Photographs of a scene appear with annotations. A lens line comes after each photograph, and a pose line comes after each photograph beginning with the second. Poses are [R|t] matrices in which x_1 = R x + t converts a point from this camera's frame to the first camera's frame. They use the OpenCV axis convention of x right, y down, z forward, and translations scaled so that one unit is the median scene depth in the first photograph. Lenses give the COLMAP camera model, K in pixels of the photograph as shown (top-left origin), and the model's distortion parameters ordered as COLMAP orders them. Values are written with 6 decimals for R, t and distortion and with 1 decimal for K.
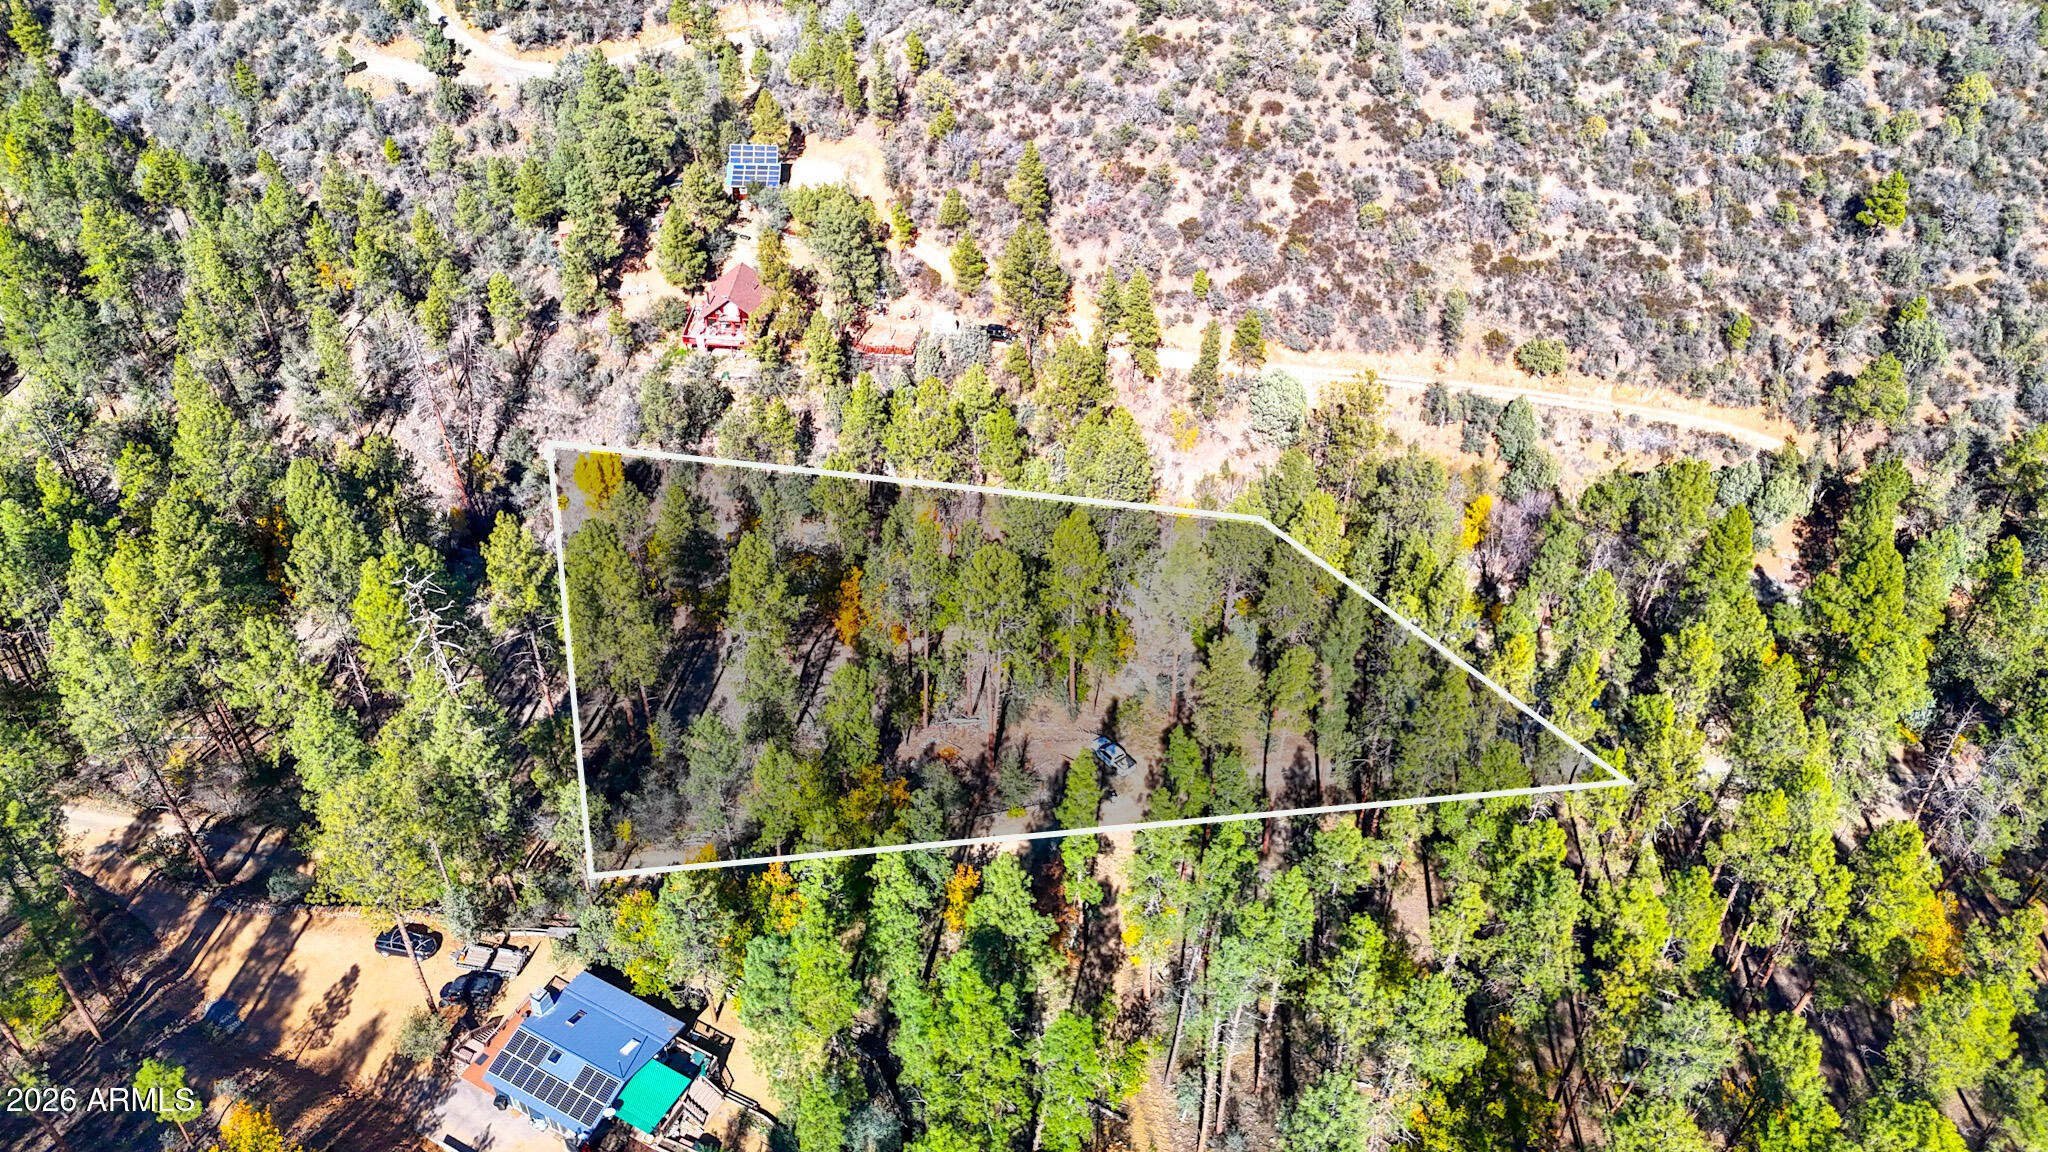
lens RADIAL K [[1498.0, 0, 1031.8], [0, 1498.0, 564.5], [0, 0, 1]] dist [0.077310, -0.073362]
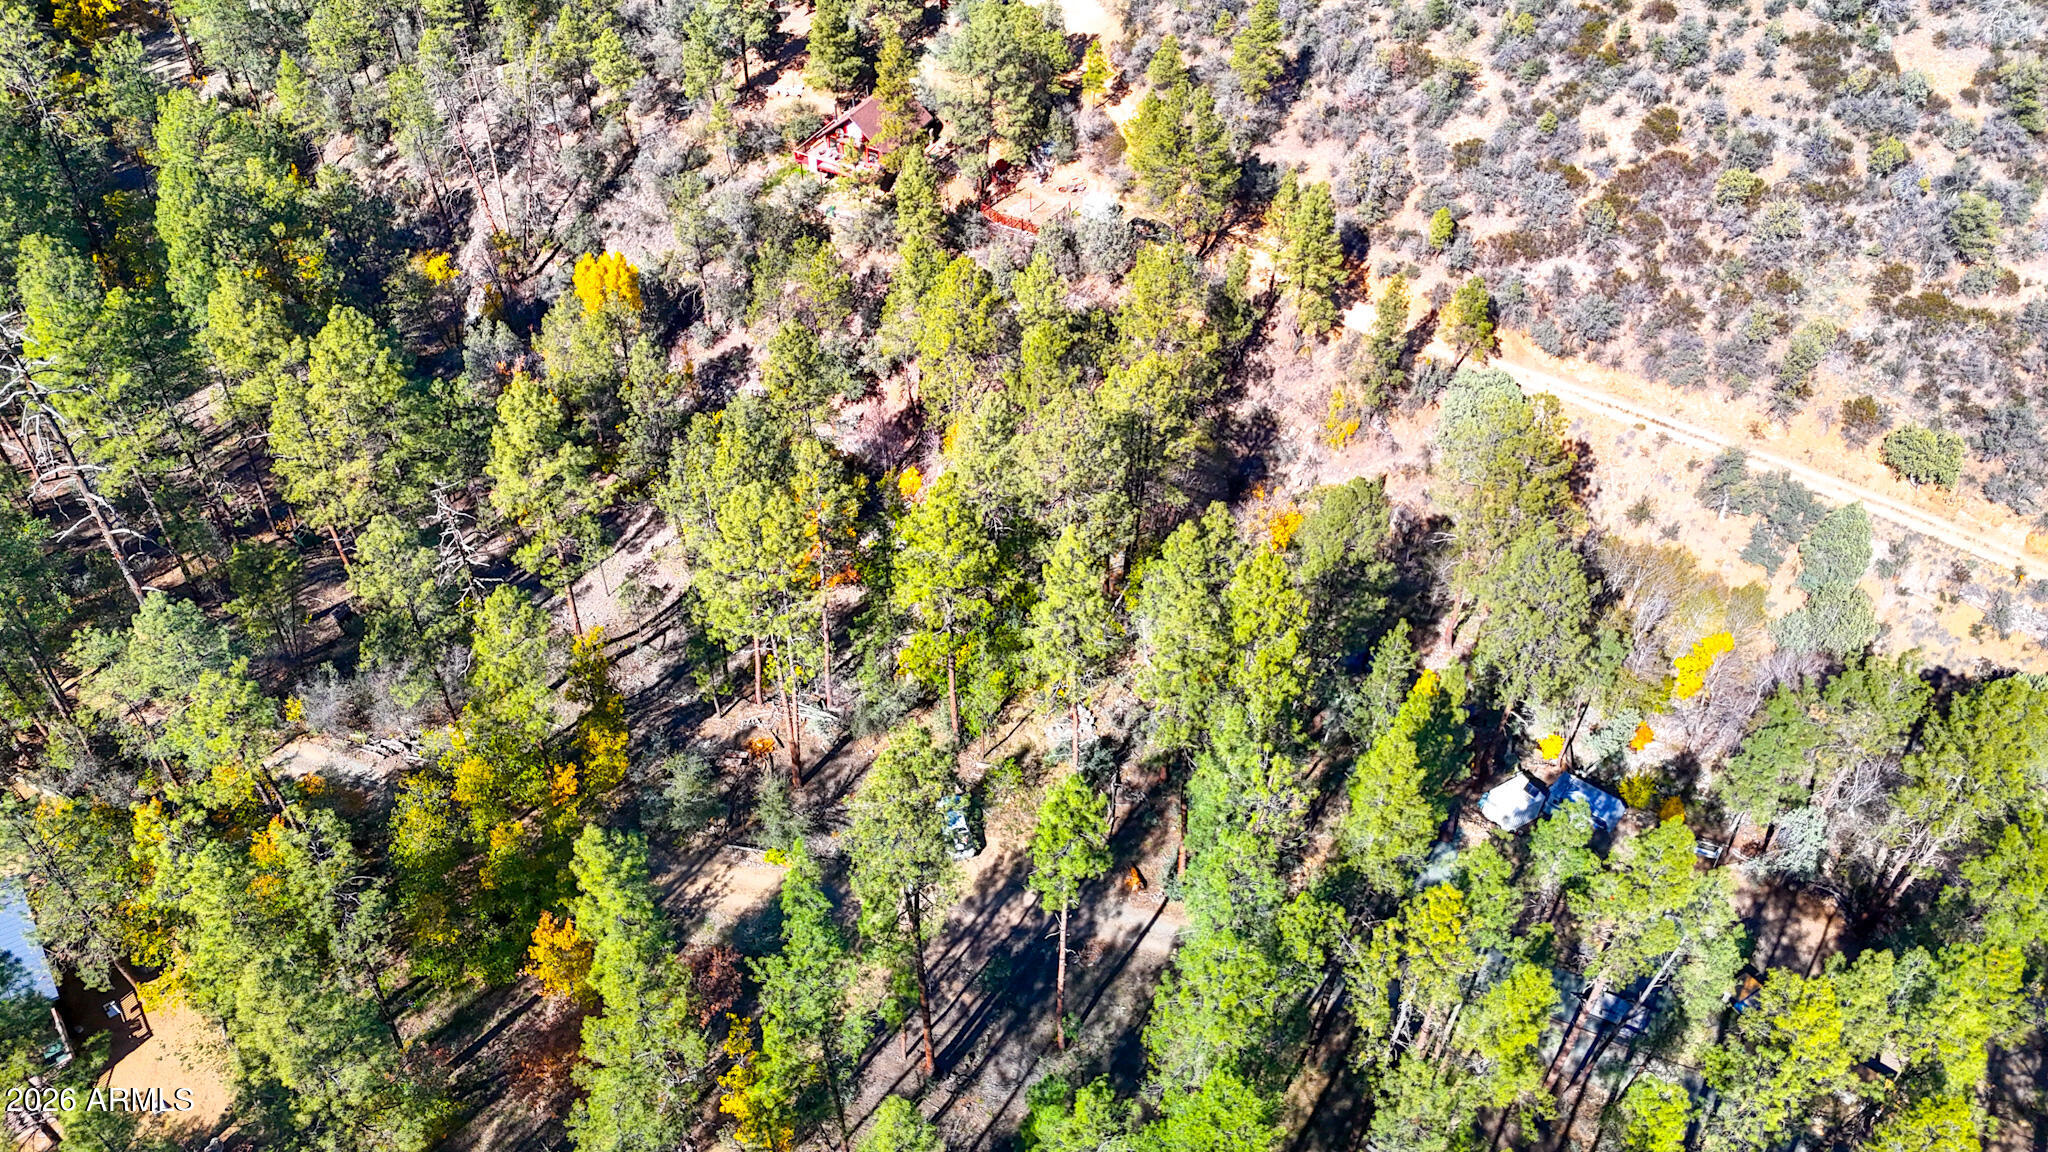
lens RADIAL K [[1498.0, 0, 1032.5], [0, 1498.0, 564.8], [0, 0, 1]] dist [0.077310, -0.073362]
pose [[0.907202, 0.289608, -0.305143, 0.198463], [-0.272276, 0.957122, 0.098908, -0.051573], [0.320703, -0.006646, 0.947156, 0.255691]]
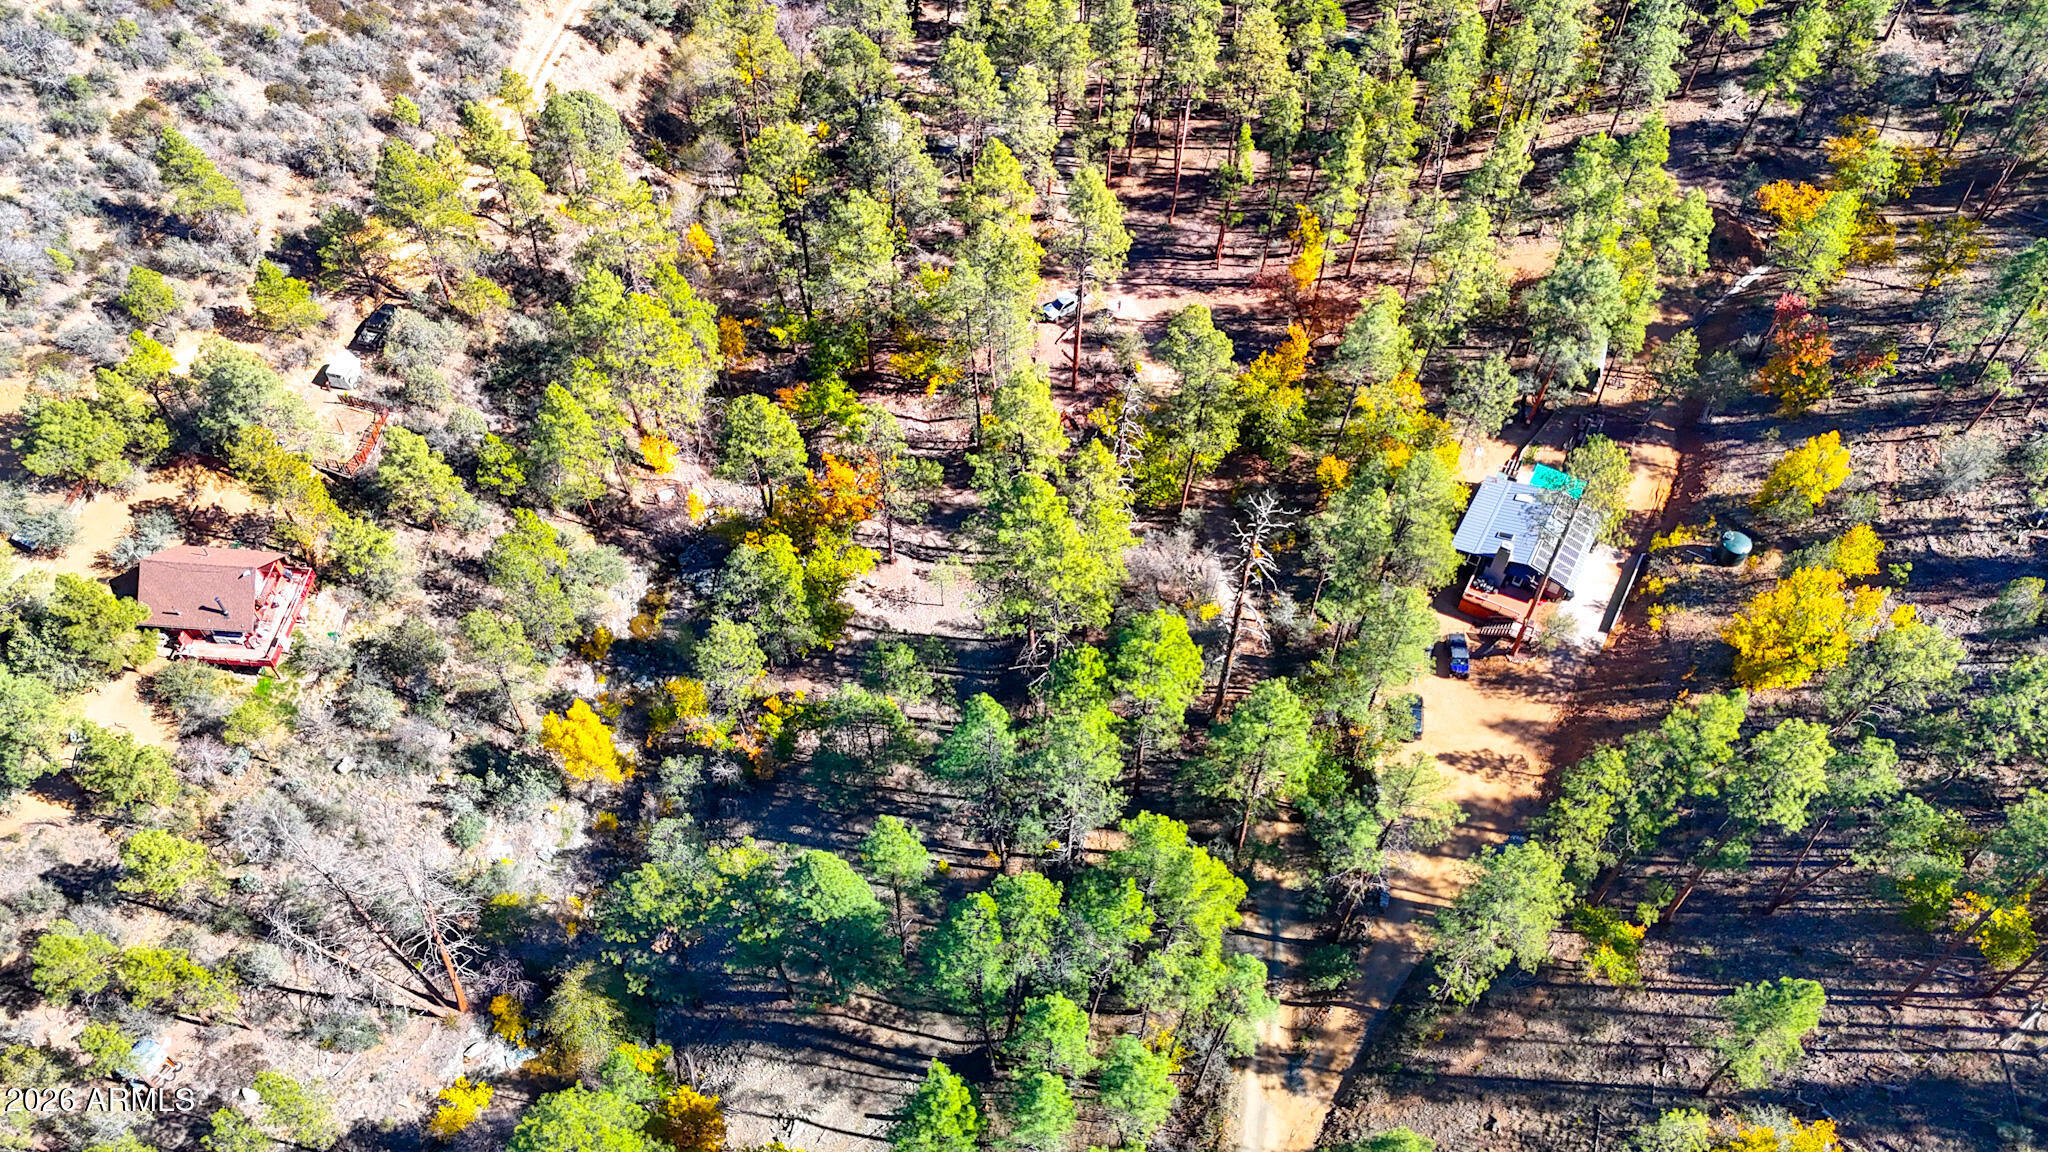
lens RADIAL K [[1498.0, 0, 1024.8], [0, 1498.0, 567.9], [0, 0, 1]] dist [0.077310, -0.073362]
pose [[0.026744, -0.806767, 0.590264, -0.570385], [0.628119, 0.472915, 0.617915, -0.365229], [-0.777658, 0.354230, 0.519393, 0.379417]]
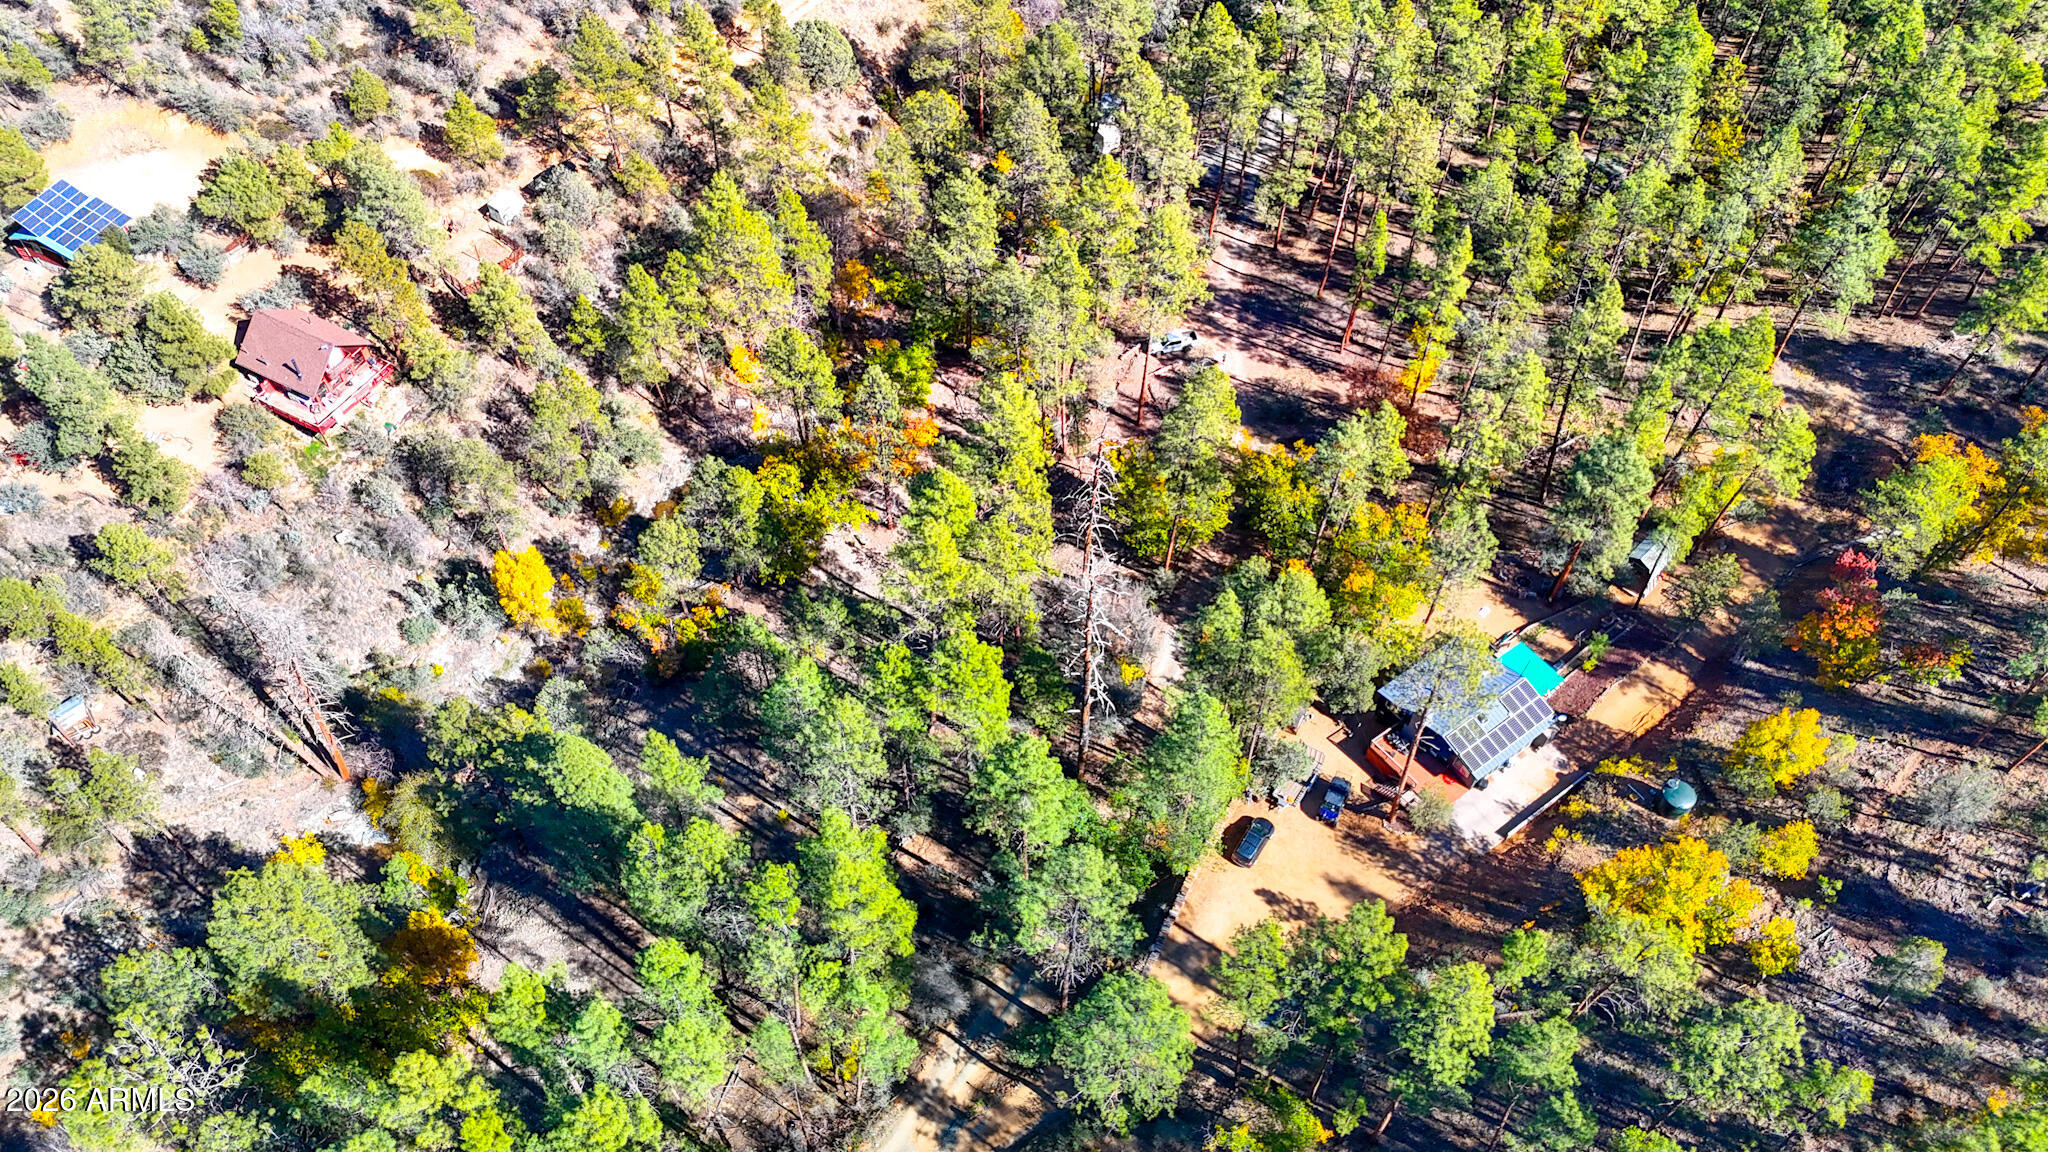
lens RADIAL K [[1498.0, 0, 1025.0], [0, 1498.0, 567.9], [0, 0, 1]] dist [0.077310, -0.073362]
pose [[0.426999, -0.724707, 0.540806, -0.525947], [0.569720, 0.680048, 0.461470, -0.244876], [-0.702205, 0.111061, 0.703259, 0.237947]]
